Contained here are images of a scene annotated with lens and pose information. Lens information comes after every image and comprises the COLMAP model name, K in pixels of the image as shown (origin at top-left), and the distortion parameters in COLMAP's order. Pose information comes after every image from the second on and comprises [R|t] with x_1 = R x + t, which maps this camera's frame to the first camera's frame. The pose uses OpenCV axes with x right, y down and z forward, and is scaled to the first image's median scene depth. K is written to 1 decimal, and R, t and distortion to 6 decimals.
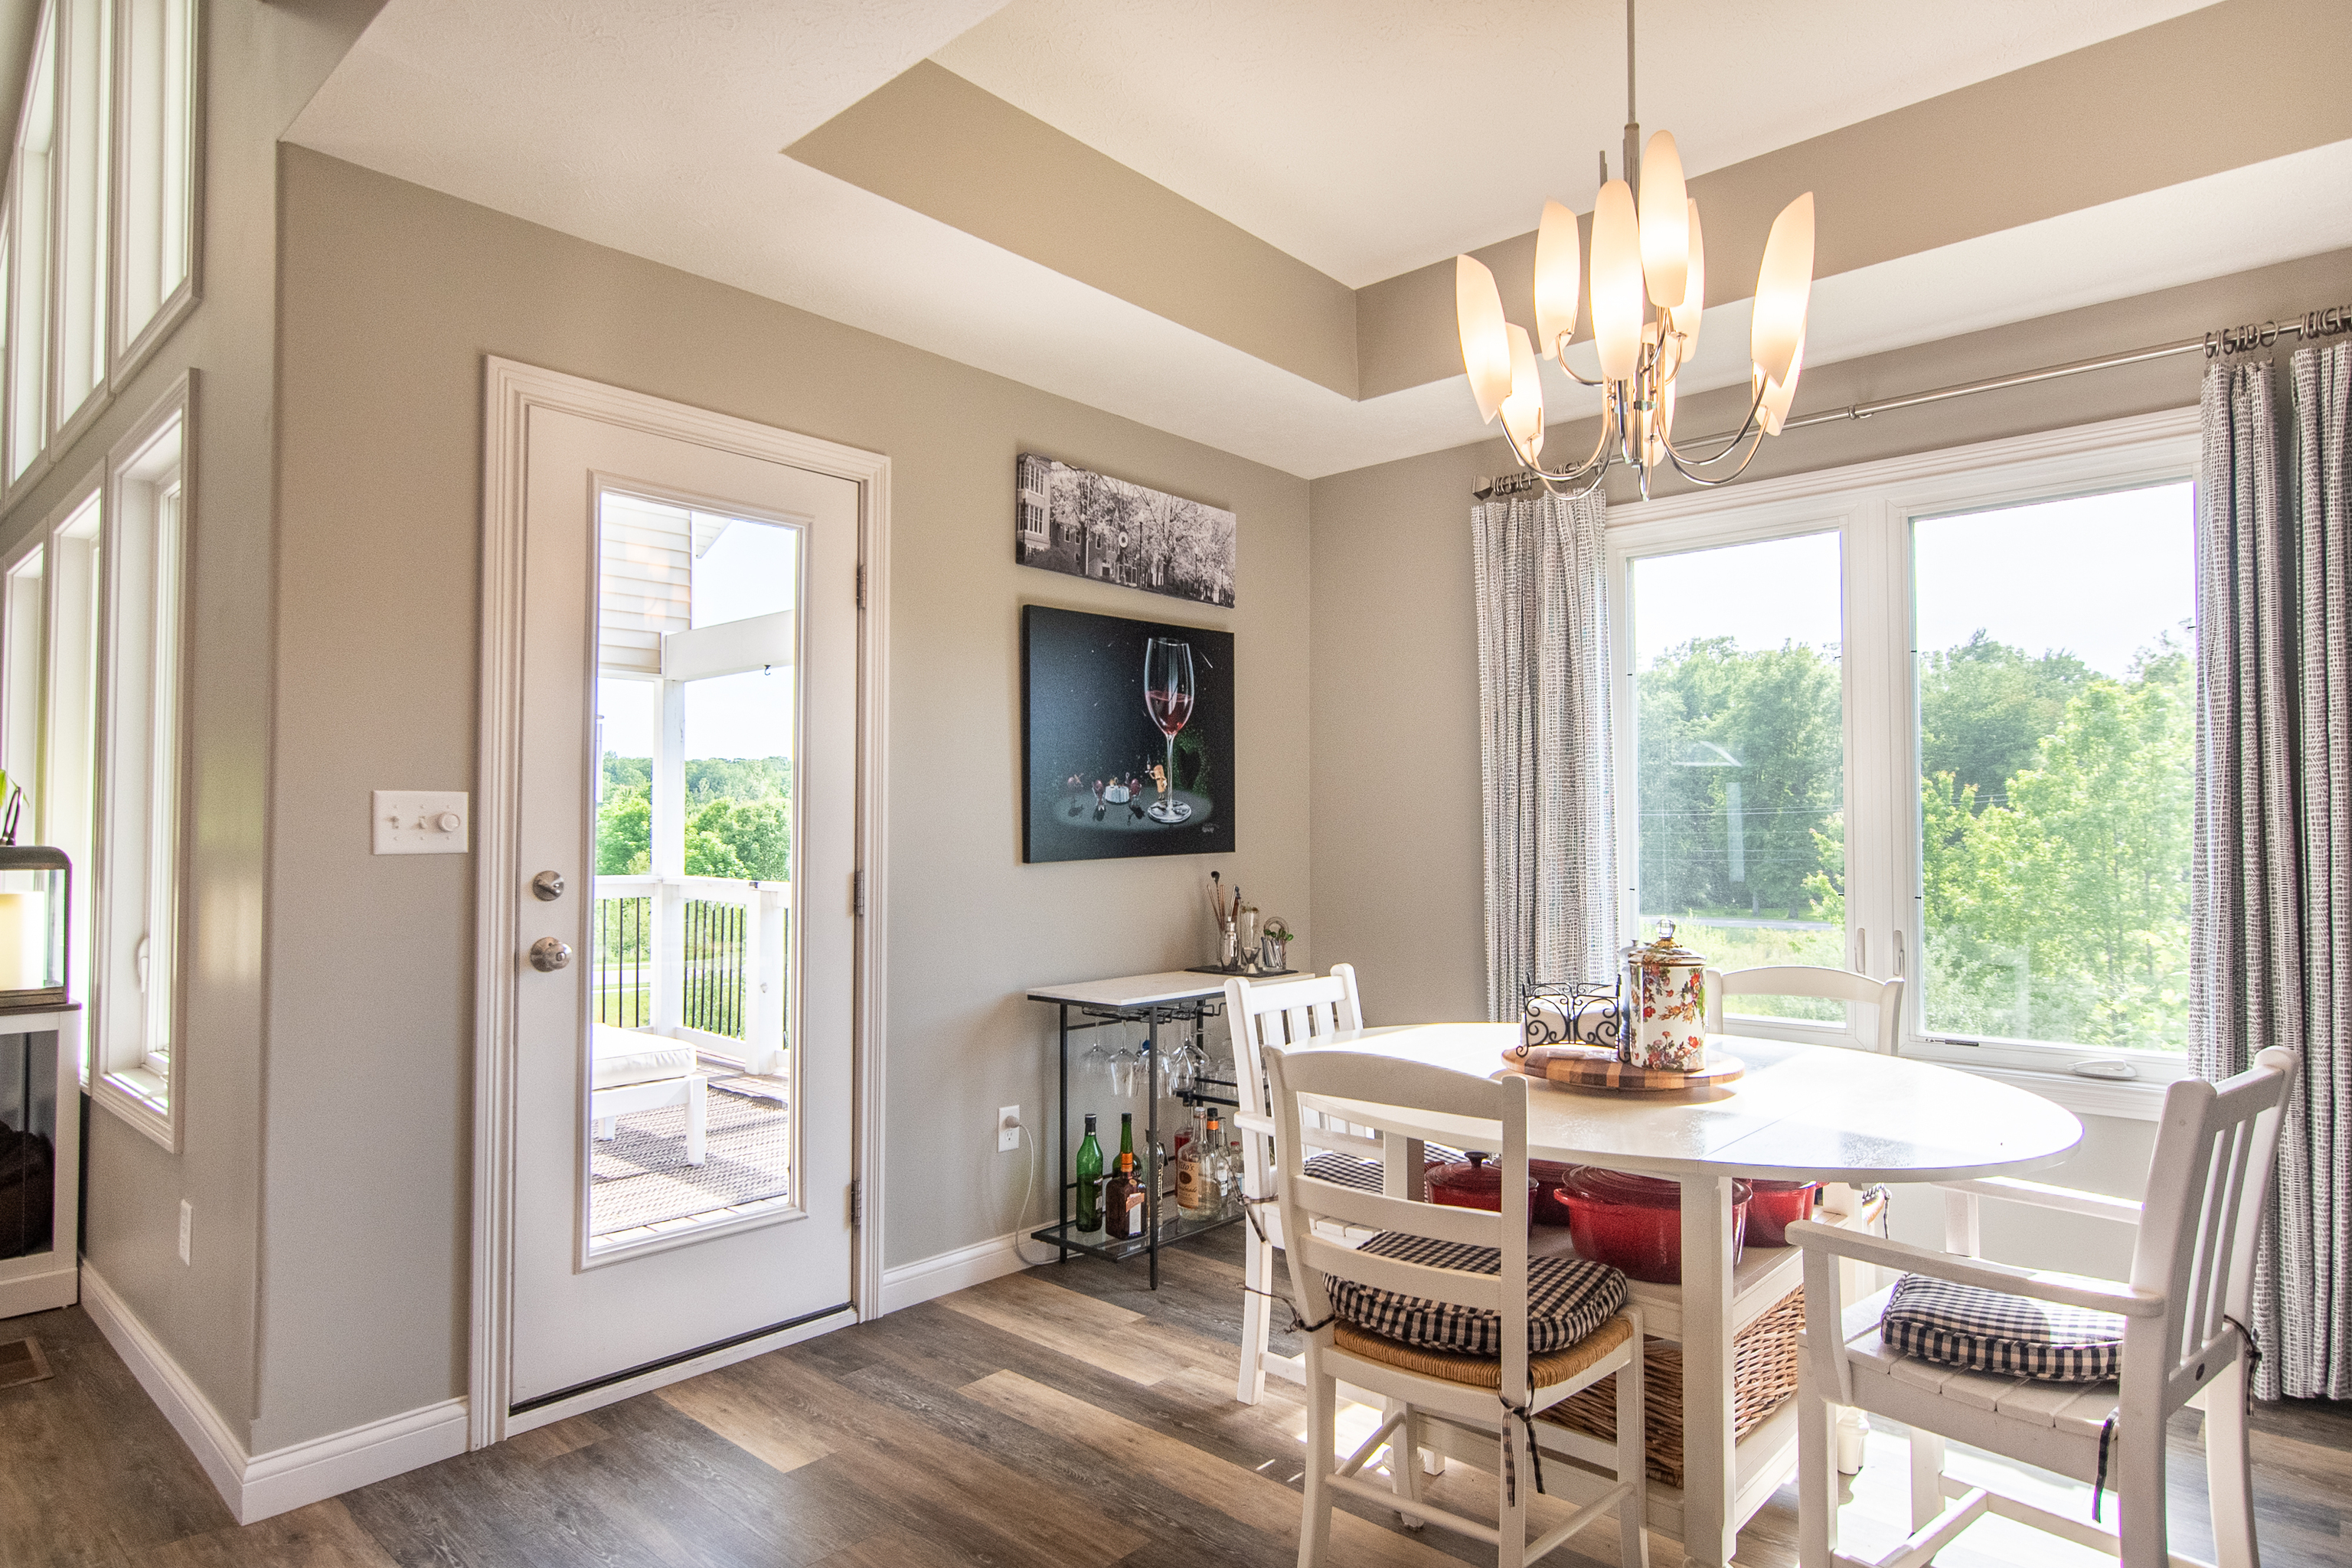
lens RADIAL K [[1308.5, 0, 1196.7], [0, 1308.5, 800.5], [0, 0, 1]] dist [-0.010669, 0.002406]
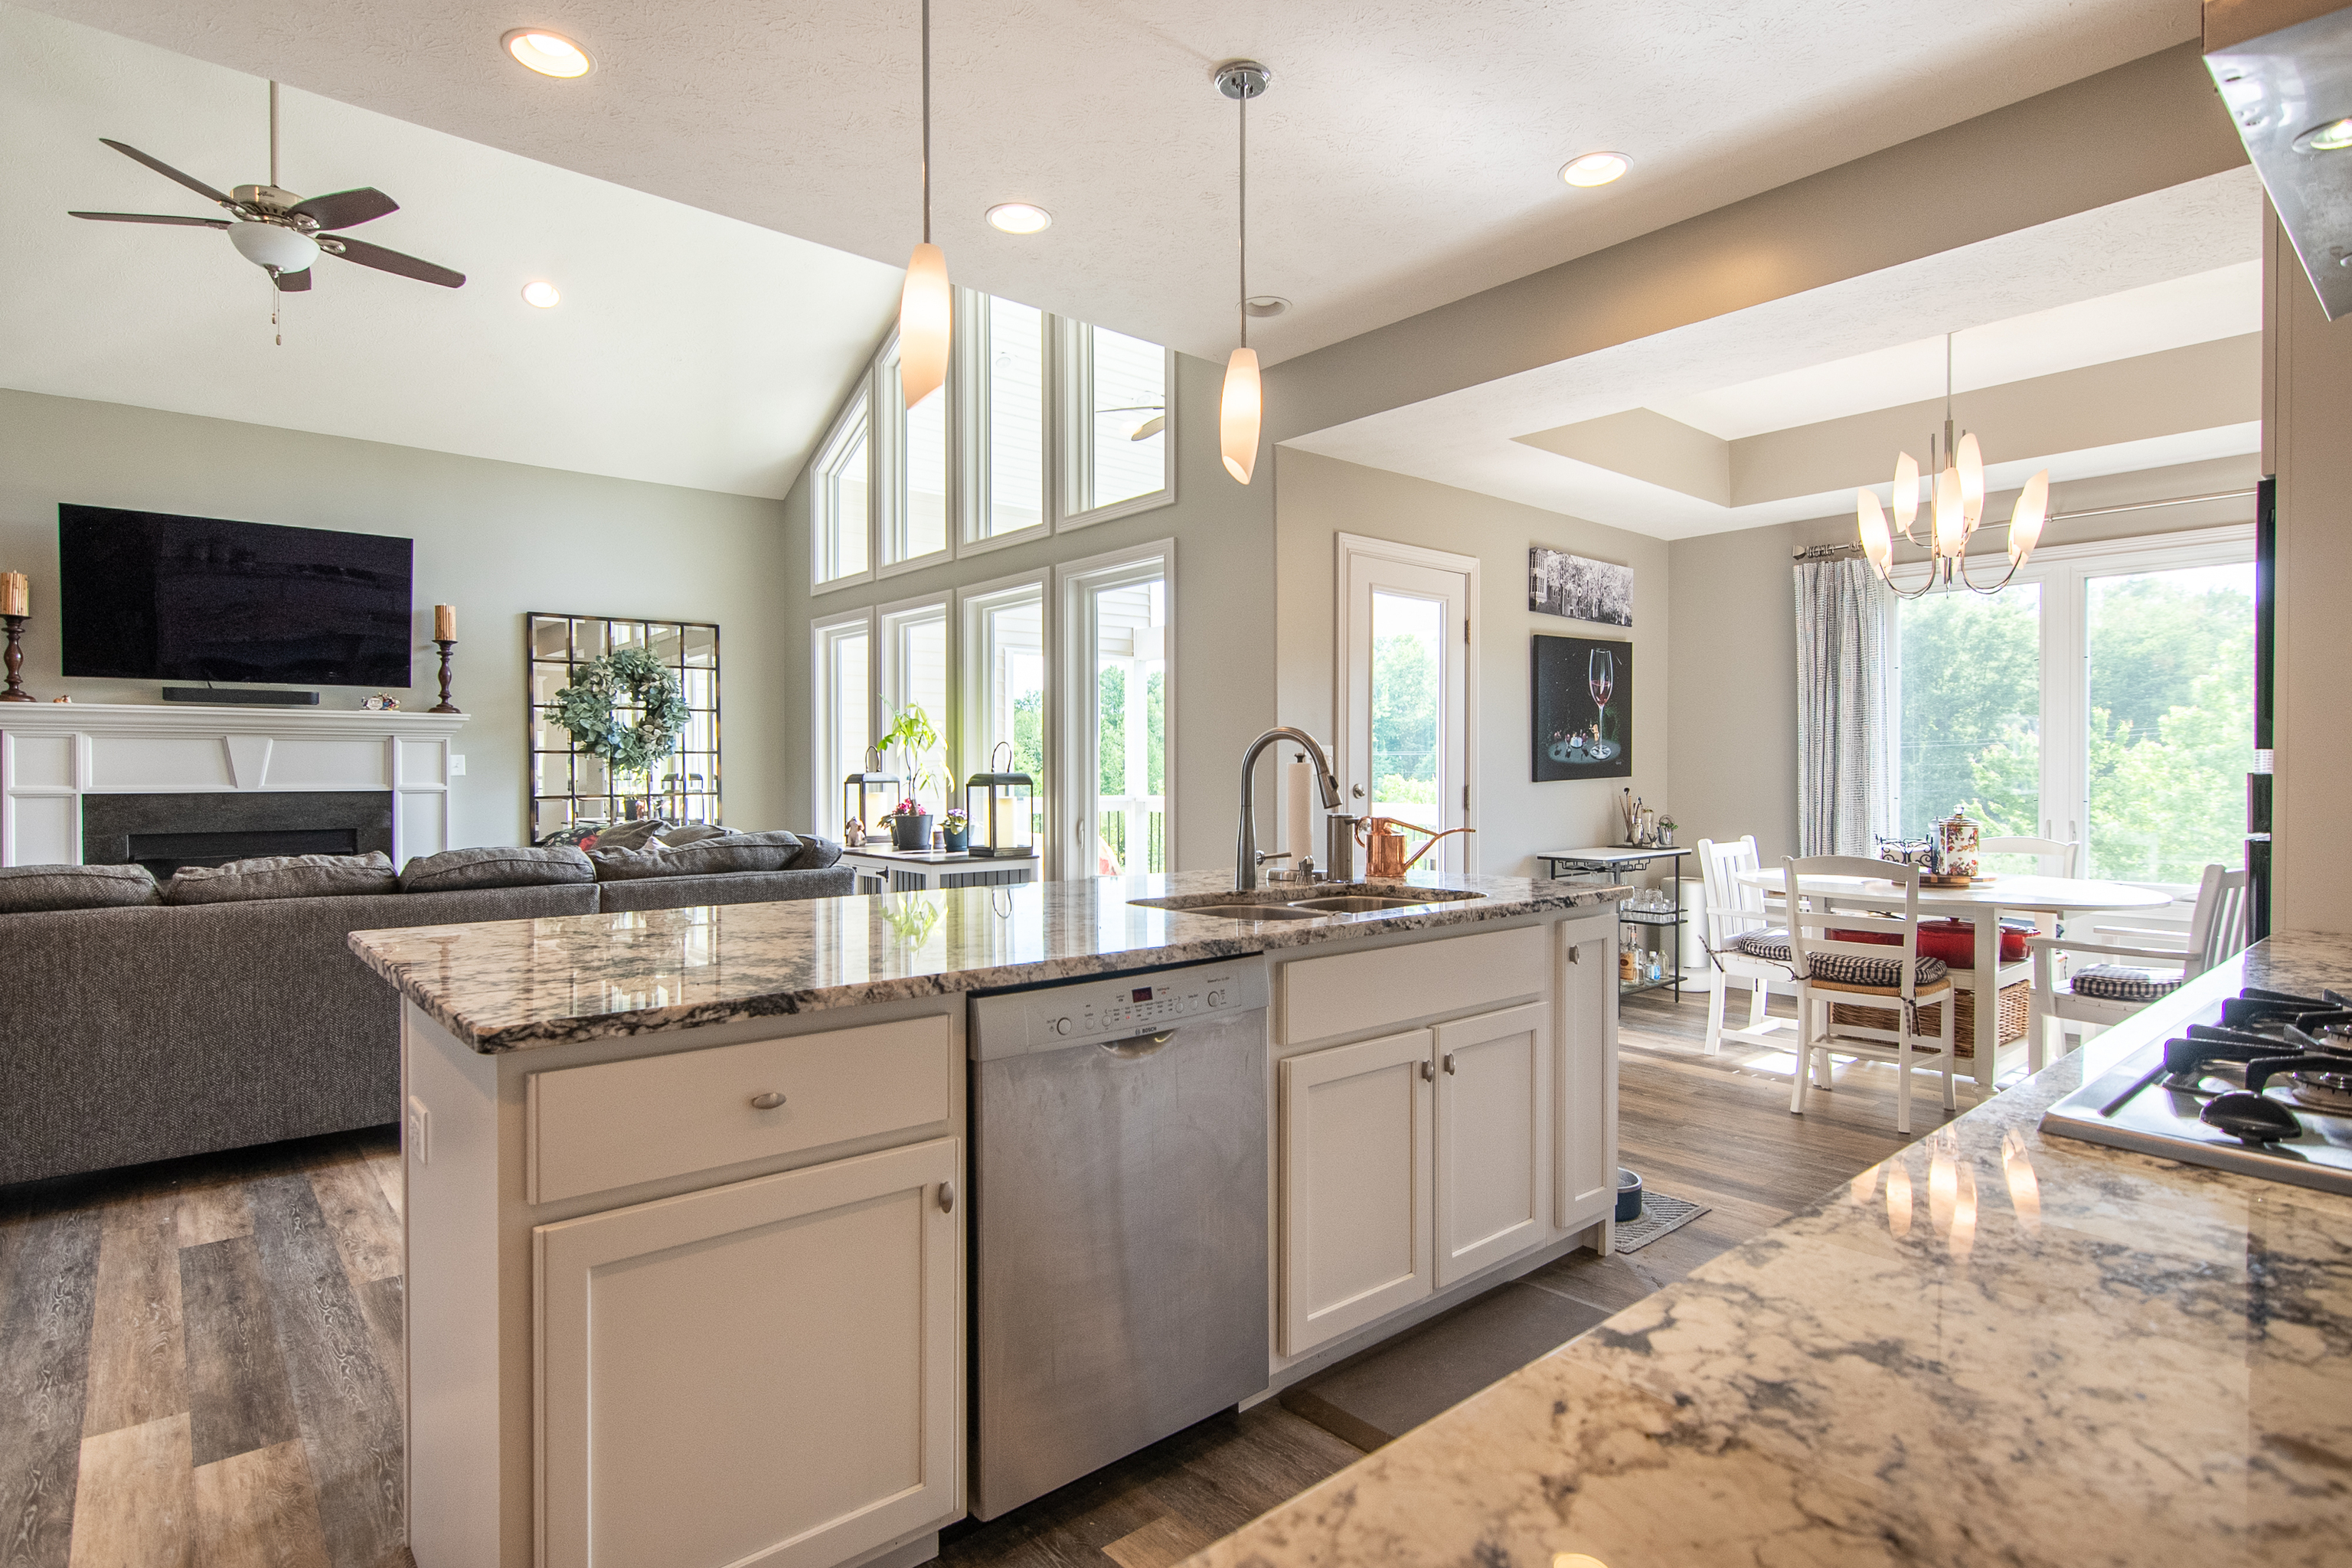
lens RADIAL K [[1207.2, 0, 1179.7], [0, 1207.2, 779.2], [0, 0, 1]] dist [-0.004583, -0.005505]
pose [[0.991507, -0.001105, -0.130051, -0.360264], [0.005600, 0.999399, 0.034197, -0.012976], [0.129935, -0.034634, 0.990917, -0.612849]]
